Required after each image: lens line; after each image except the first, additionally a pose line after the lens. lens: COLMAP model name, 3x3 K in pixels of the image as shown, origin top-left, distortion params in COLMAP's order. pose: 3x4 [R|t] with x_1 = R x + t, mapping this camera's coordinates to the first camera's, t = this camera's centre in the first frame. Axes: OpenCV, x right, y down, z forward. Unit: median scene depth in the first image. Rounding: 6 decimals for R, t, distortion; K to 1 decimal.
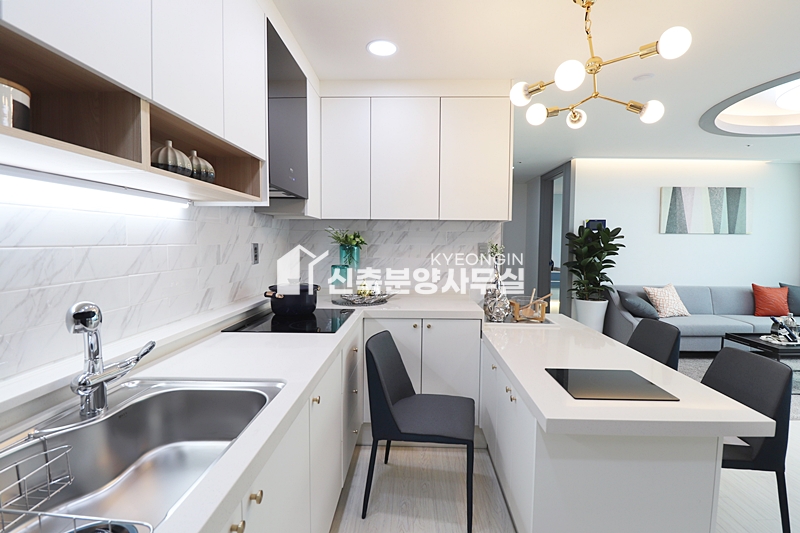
lens RADIAL K [[369.6, 0, 402.6], [0, 369.6, 259.6], [0, 0, 1]] dist [-0.017050, -0.008972]
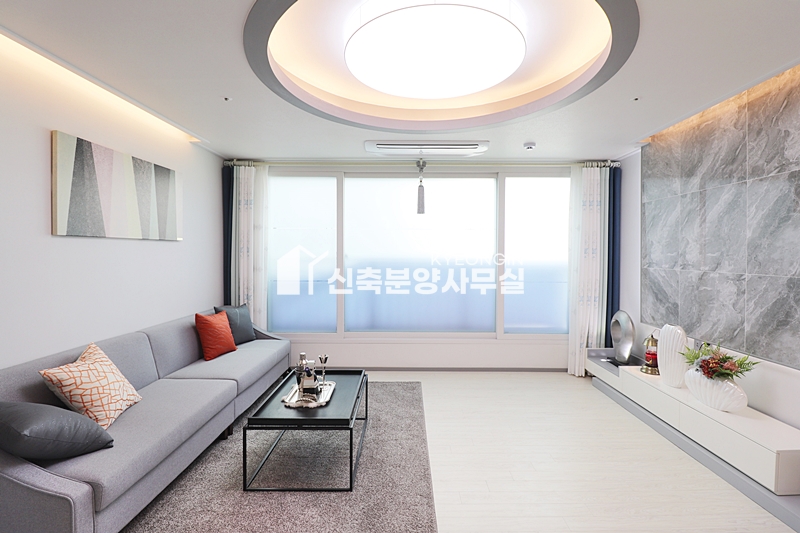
lens RADIAL K [[369.6, 0, 407.8], [0, 369.6, 261.2], [0, 0, 1]] dist [-0.017050, -0.008972]
pose [[-0.035947, -0.032617, 0.998821, 0.262995], [0.044578, 0.998420, 0.034208, -0.037887], [-0.998359, 0.045755, -0.034436, 0.611298]]
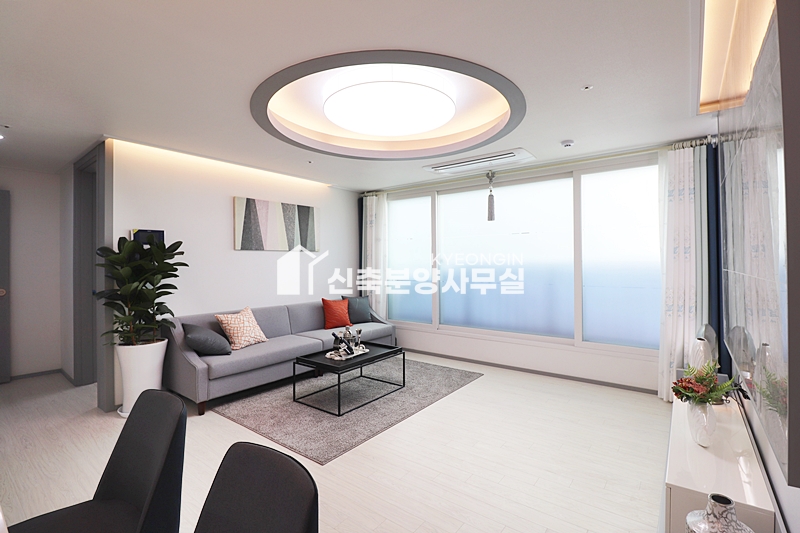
lens RADIAL K [[369.6, 0, 407.4], [0, 369.6, 260.6], [0, 0, 1]] dist [-0.017050, -0.008972]
pose [[0.573226, -0.009661, 0.819340, 0.231946], [0.053044, 0.998271, -0.025340, -0.002551], [-0.817679, 0.057986, 0.572747, 0.174954]]
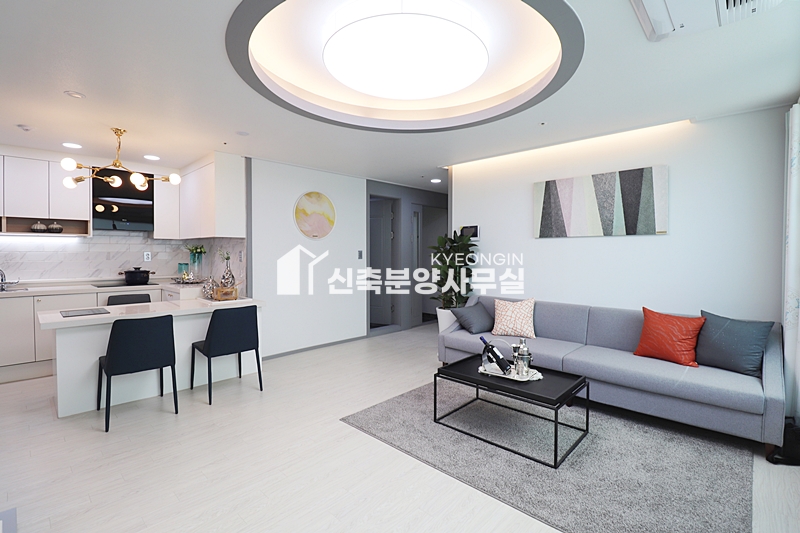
lens RADIAL K [[369.6, 0, 407.4], [0, 369.6, 256.7], [0, 0, 1]] dist [-0.017050, -0.008972]
pose [[0.756965, 0.000019, -0.653455, 1.069685], [-0.025669, 0.999229, -0.029707, 0.004201], [0.652951, 0.039261, 0.756382, 0.176829]]
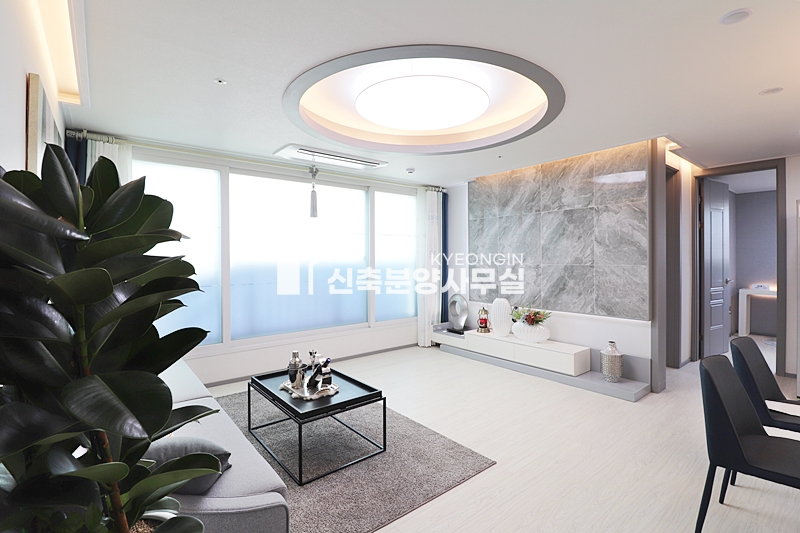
lens RADIAL K [[369.6, 0, 410.8], [0, 369.6, 262.2], [0, 0, 1]] dist [-0.017050, -0.008972]
pose [[-0.668095, -0.016303, 0.743898, 0.283771], [0.033357, 0.998099, 0.051832, -0.046231], [-0.743328, 0.059443, -0.666280, 0.994910]]
